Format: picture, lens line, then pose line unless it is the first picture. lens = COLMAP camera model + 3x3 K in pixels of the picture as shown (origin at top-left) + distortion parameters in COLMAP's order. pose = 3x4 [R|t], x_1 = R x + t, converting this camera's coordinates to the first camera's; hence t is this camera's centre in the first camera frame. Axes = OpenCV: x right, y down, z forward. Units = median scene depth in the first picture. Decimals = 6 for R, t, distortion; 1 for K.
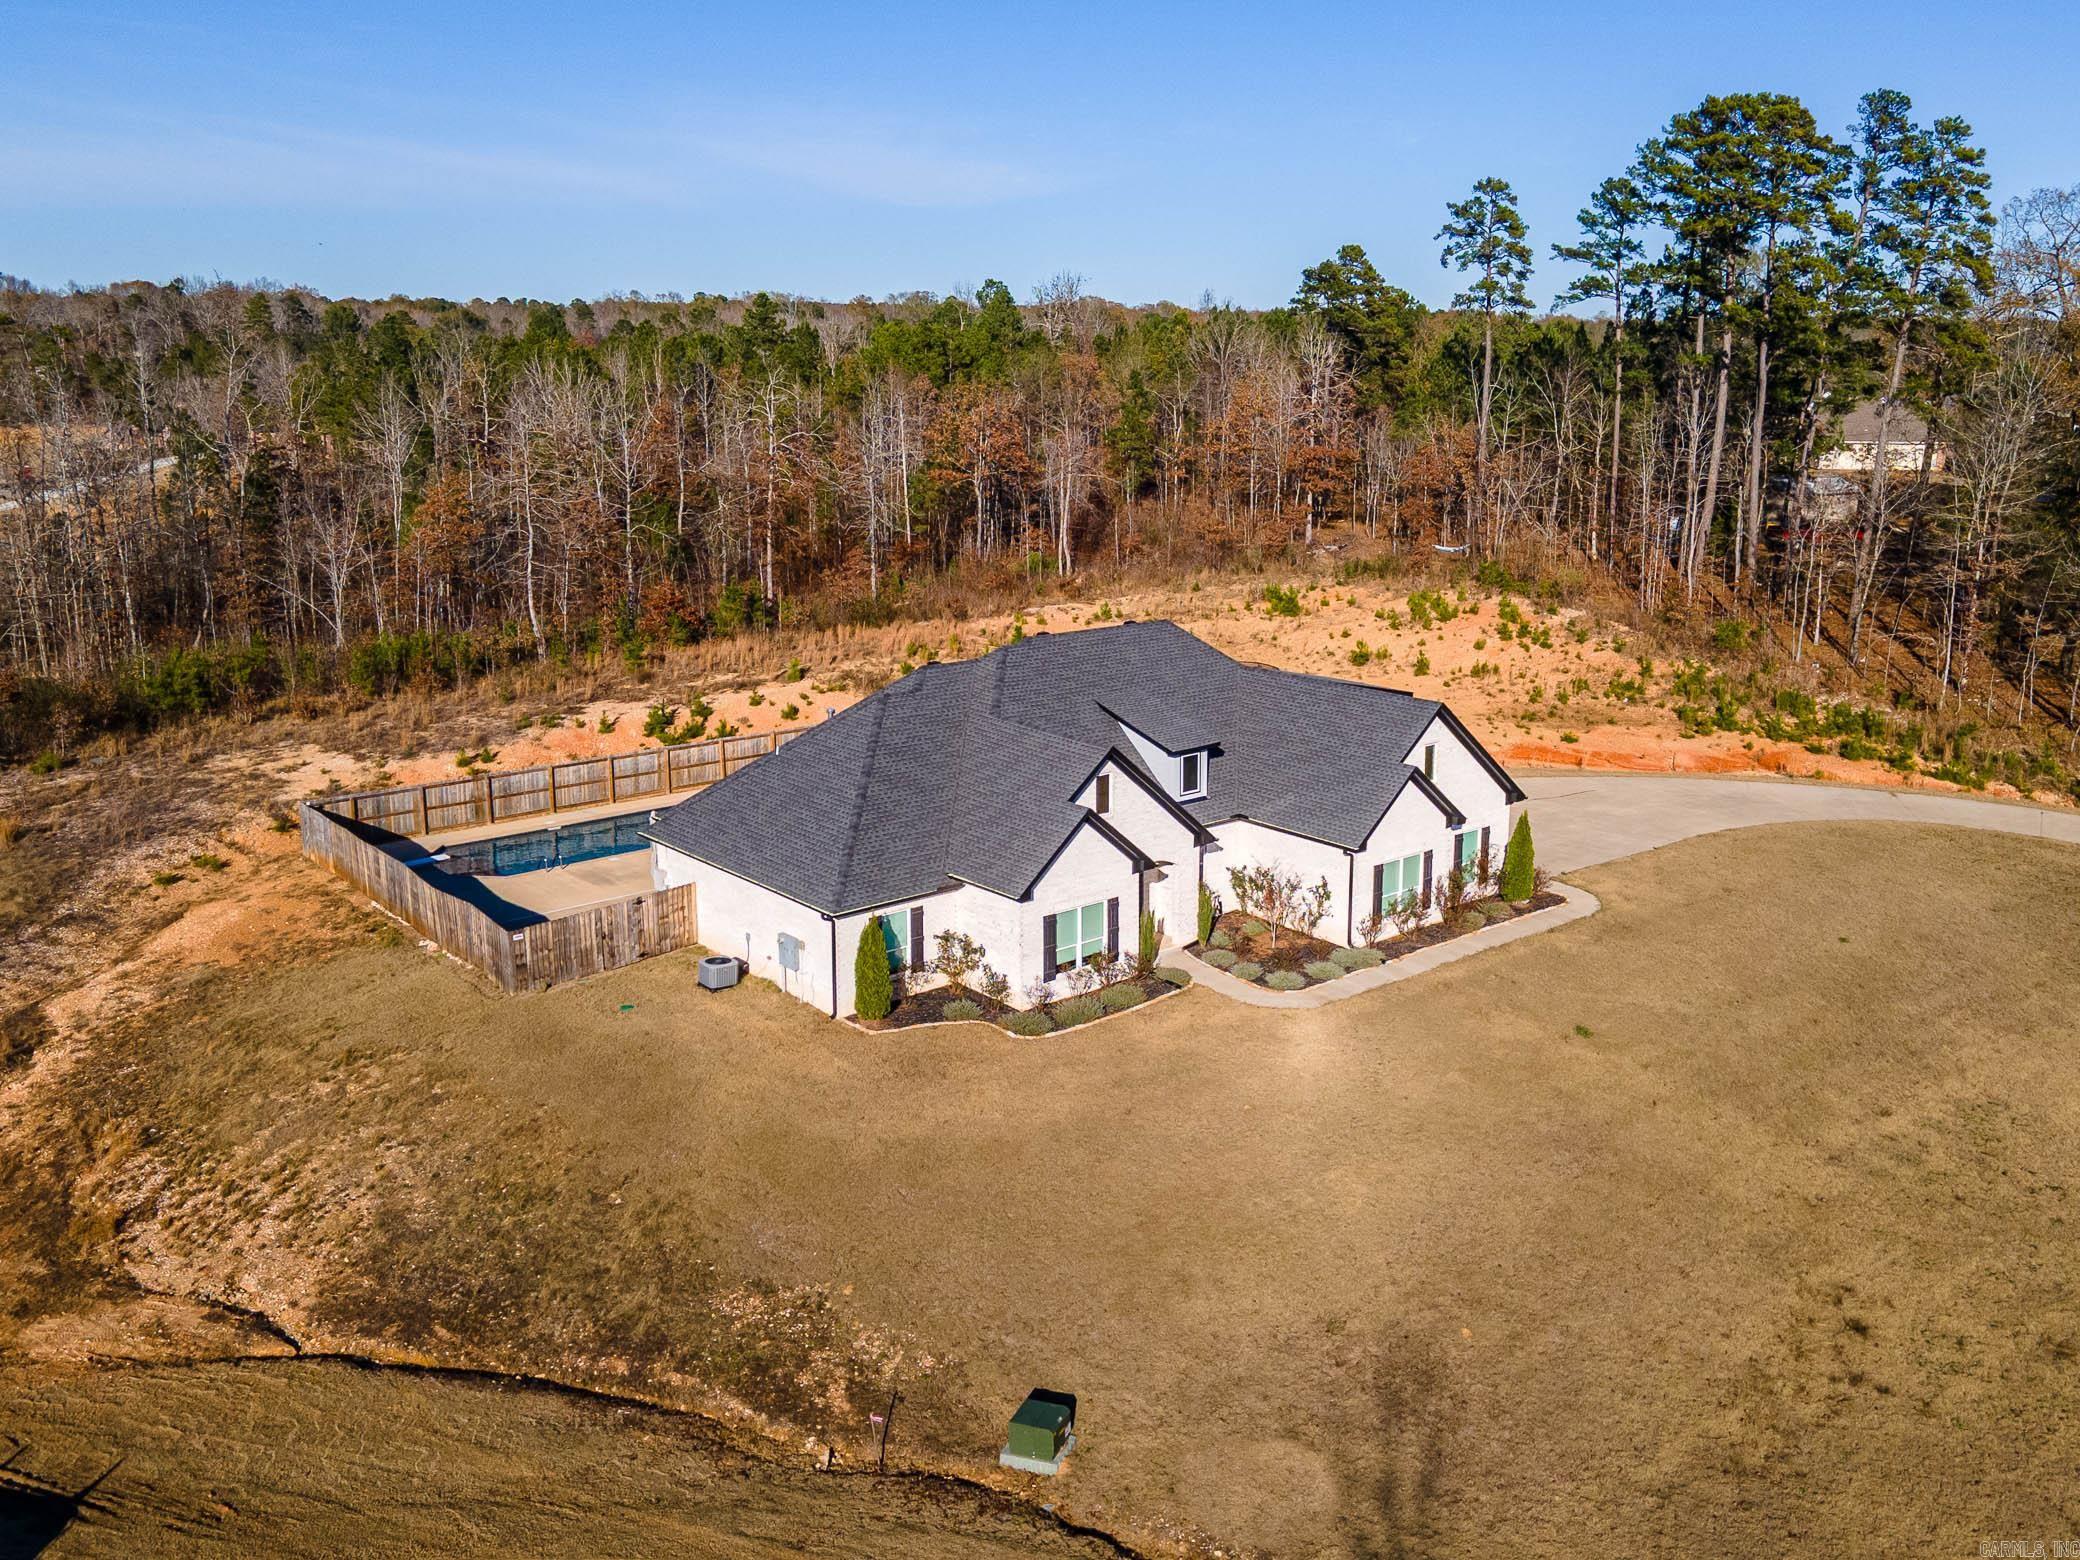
lens RADIAL K [[1827.6, 0, 1045.0], [0, 1827.6, 699.8], [0, 0, 1]] dist [0.037851, 0.000473]
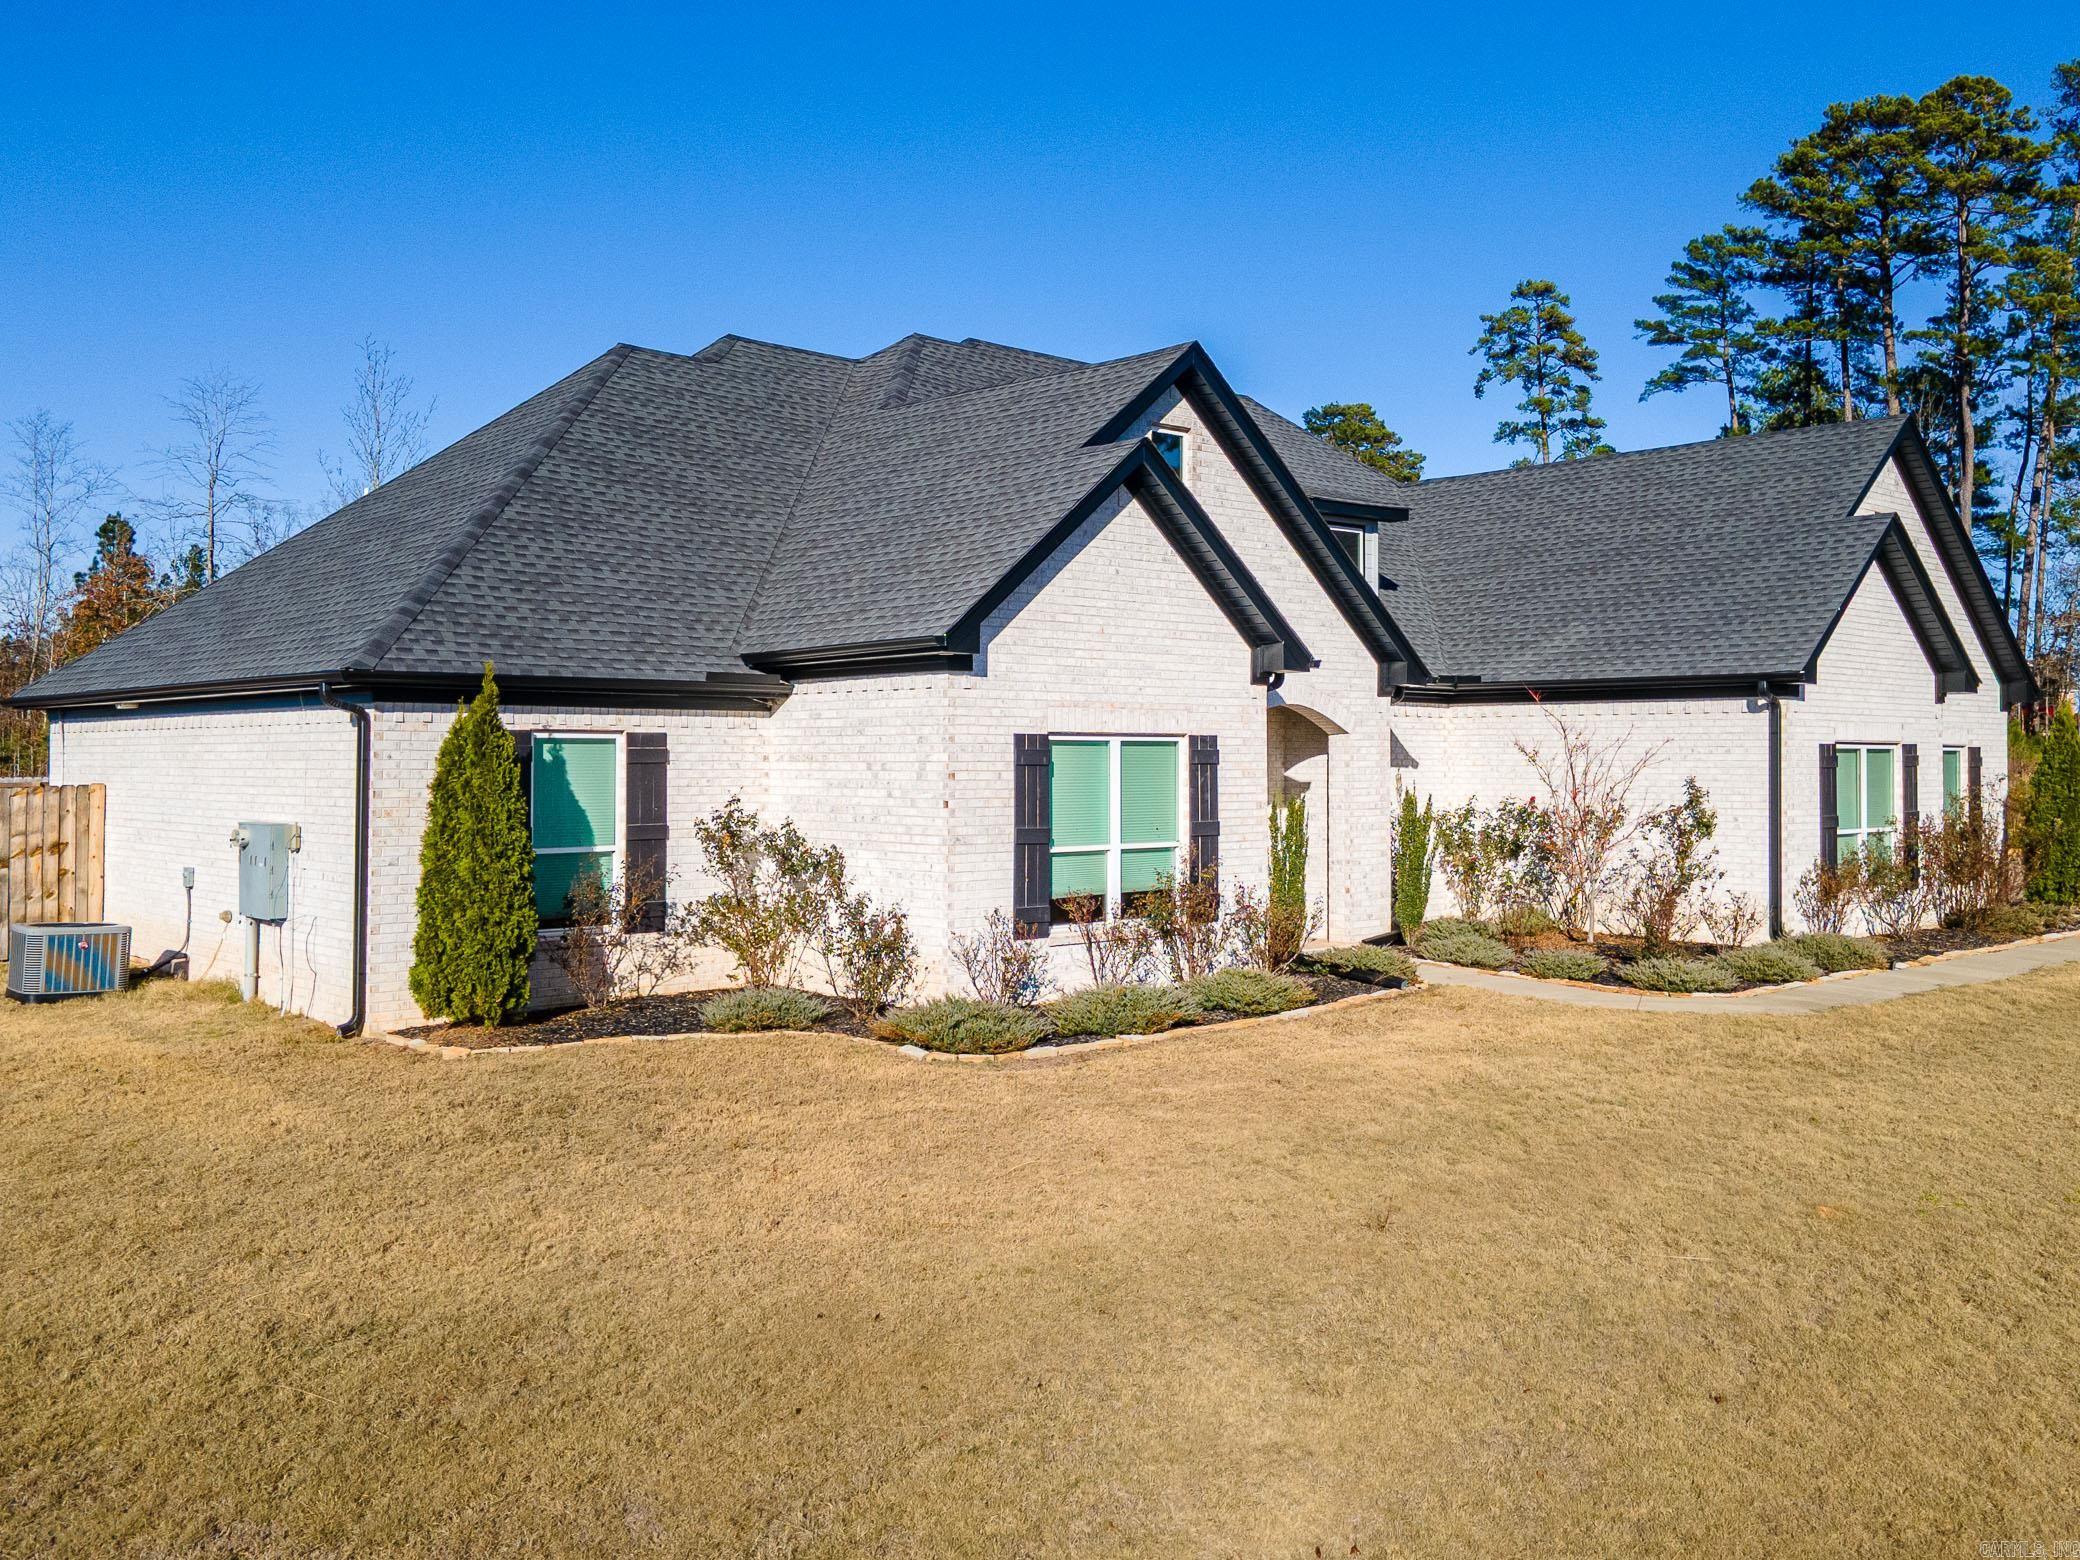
lens RADIAL K [[1827.6, 0, 1045.0], [0, 1827.6, 699.8], [0, 0, 1]] dist [0.037851, 0.000473]
pose [[0.999255, 0.002637, 0.038506, -0.007844], [0.006059, 0.974576, -0.223975, 0.180965], [-0.038117, 0.224042, 0.973834, 0.641128]]
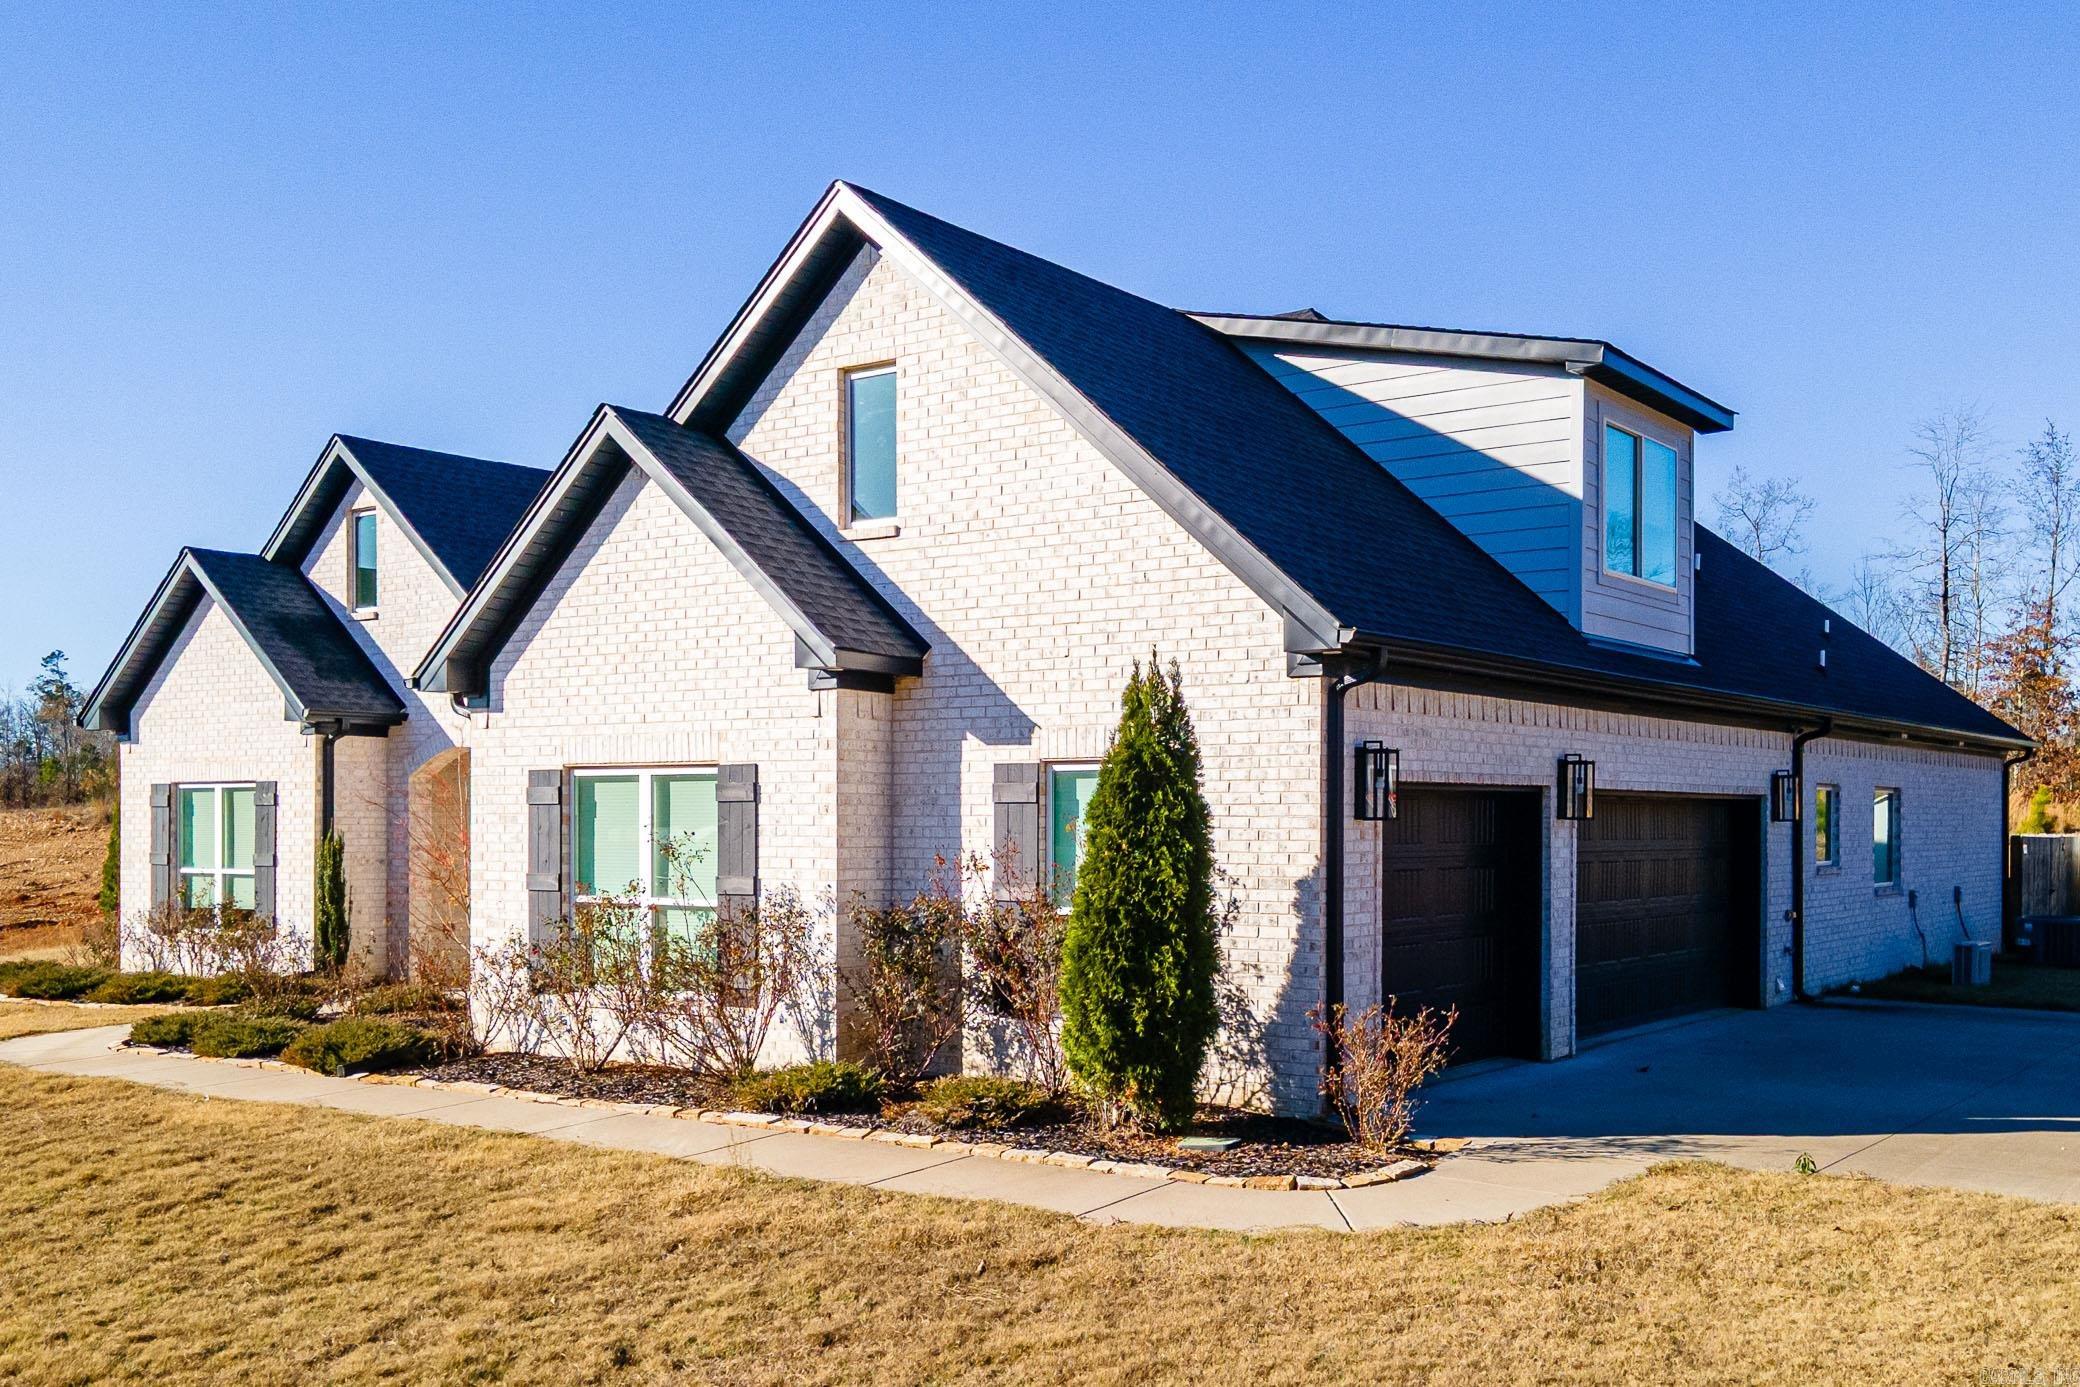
lens RADIAL K [[1935.8, 0, 1072.7], [0, 1935.8, 822.9], [0, 0, 1]] dist [0.074308, -0.003279]
pose [[0.241752, 0.002262, -0.970336, 0.527652], [-0.187236, 0.981313, -0.044361, 0.101651], [0.952102, 0.192406, 0.237657, 1.066283]]
